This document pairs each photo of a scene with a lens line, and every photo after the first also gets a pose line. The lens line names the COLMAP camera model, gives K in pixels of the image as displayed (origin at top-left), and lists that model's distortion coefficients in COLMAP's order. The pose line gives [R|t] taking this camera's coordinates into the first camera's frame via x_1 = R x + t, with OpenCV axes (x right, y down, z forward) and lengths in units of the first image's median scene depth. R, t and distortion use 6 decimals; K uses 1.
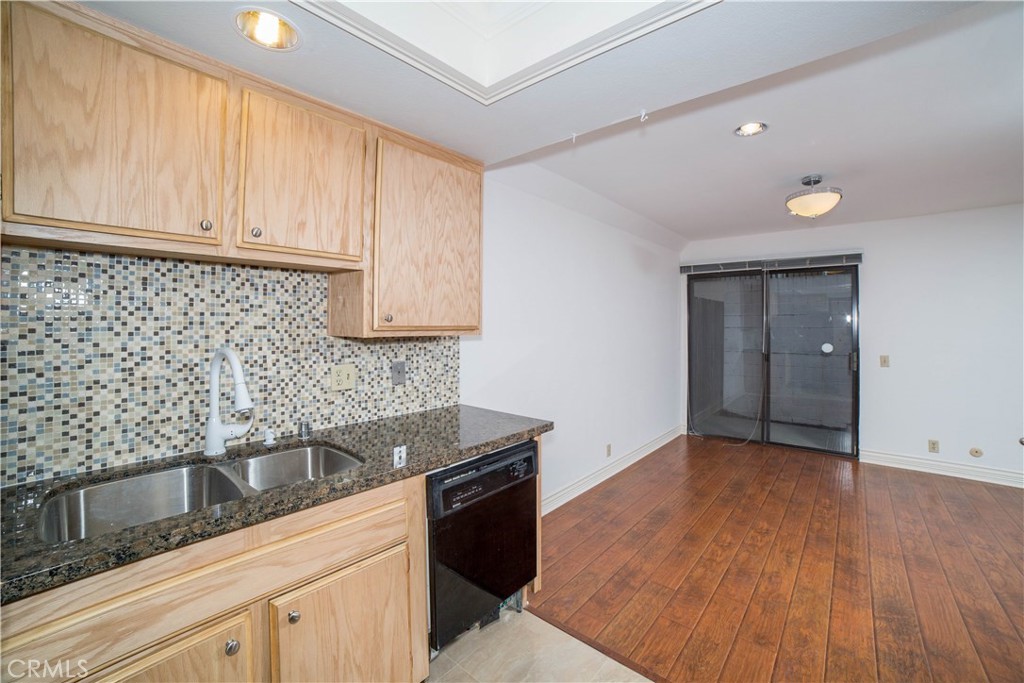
lens RADIAL K [[432.1, 0, 528.3], [0, 432.1, 322.0], [0, 0, 1]] dist [-0.040489, 0.002375]
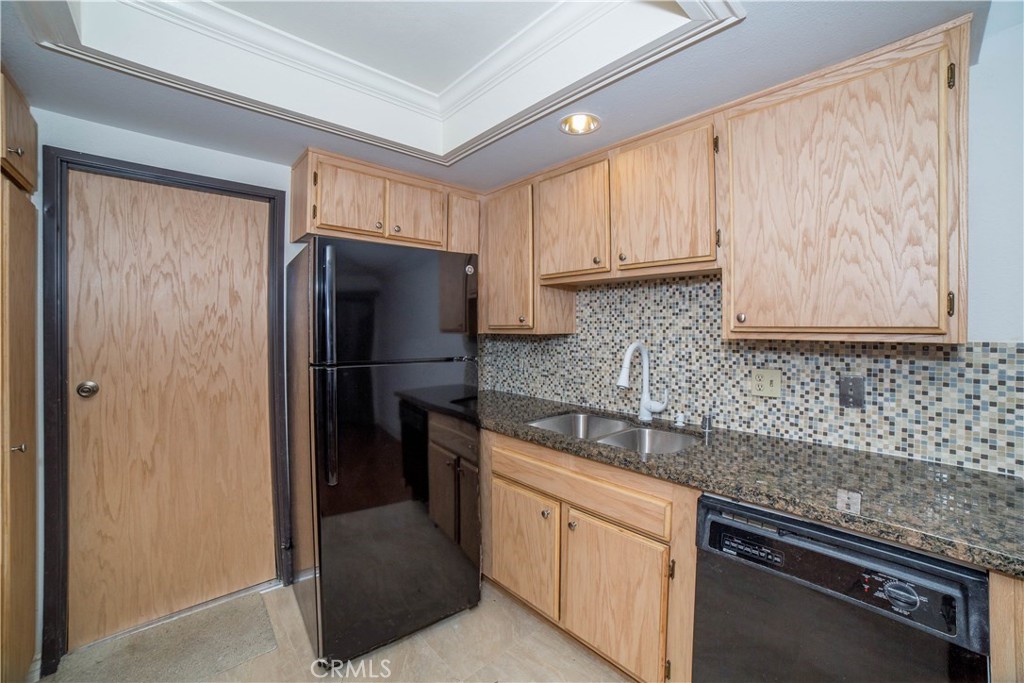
lens RADIAL K [[433.0, 0, 500.4], [0, 433.0, 334.0], [0, 0, 1]] dist [-0.034335, 0.002653]
pose [[-0.149881, 0.016334, -0.988569, 0.615224], [0.003921, 0.999865, 0.015926, 0.008099], [0.988696, -0.001489, -0.149925, 0.638453]]
